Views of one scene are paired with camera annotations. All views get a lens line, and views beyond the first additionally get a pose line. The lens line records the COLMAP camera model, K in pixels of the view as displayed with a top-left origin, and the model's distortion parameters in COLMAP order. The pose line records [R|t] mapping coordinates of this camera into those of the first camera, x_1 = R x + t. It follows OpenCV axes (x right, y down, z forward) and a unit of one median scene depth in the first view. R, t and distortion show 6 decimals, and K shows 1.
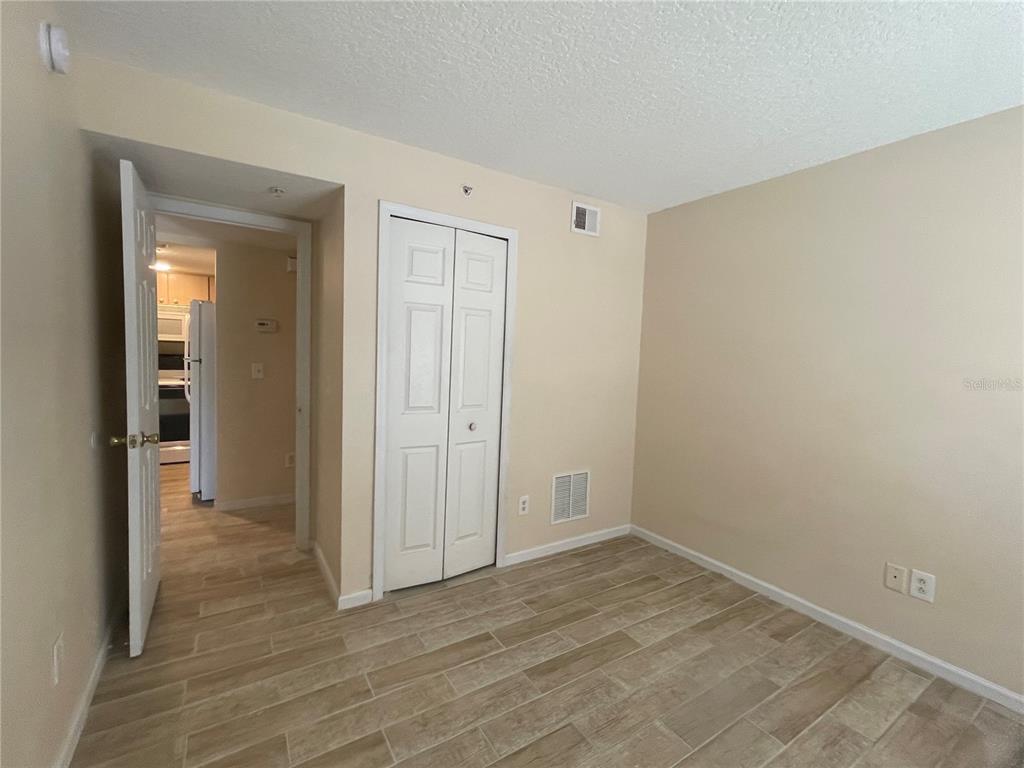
lens RADIAL K [[450.5, 0, 510.9], [0, 450.5, 385.8], [0, 0, 1]] dist [-0.000512, 0.000293]
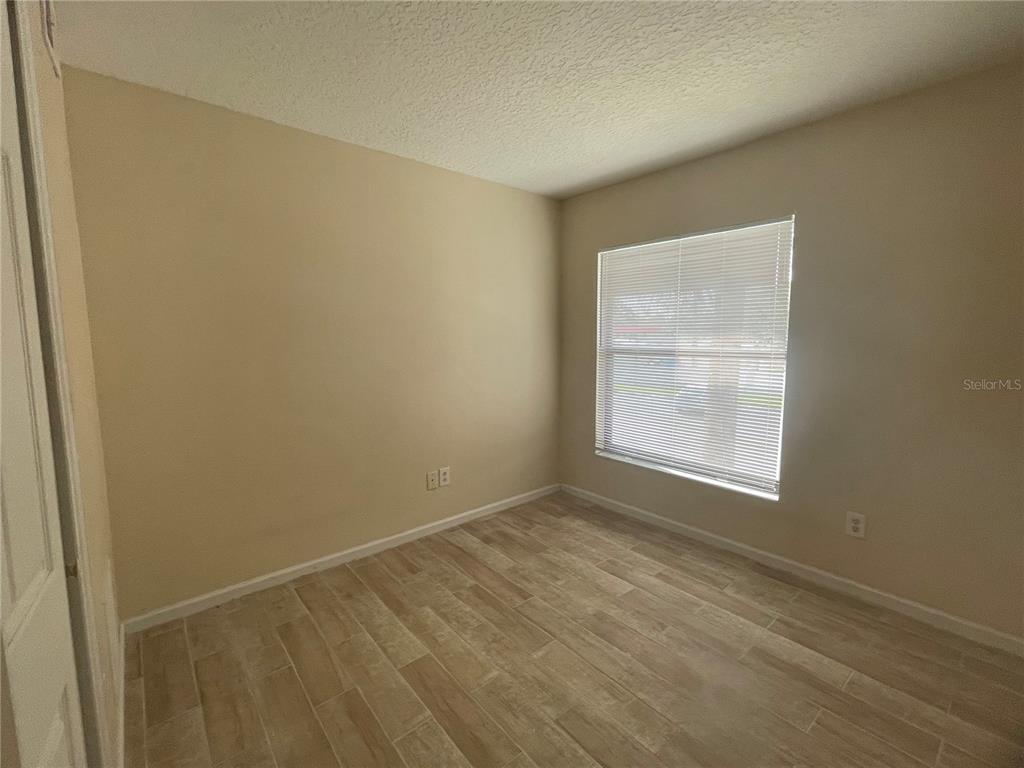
lens RADIAL K [[450.5, 0, 516.2], [0, 450.5, 382.6], [0, 0, 1]] dist [-0.000512, 0.000293]
pose [[-0.132411, -0.148686, 0.979980, -0.506790], [0.074863, 0.984361, 0.159466, -0.079490], [-0.988364, 0.094479, -0.119209, 0.847723]]
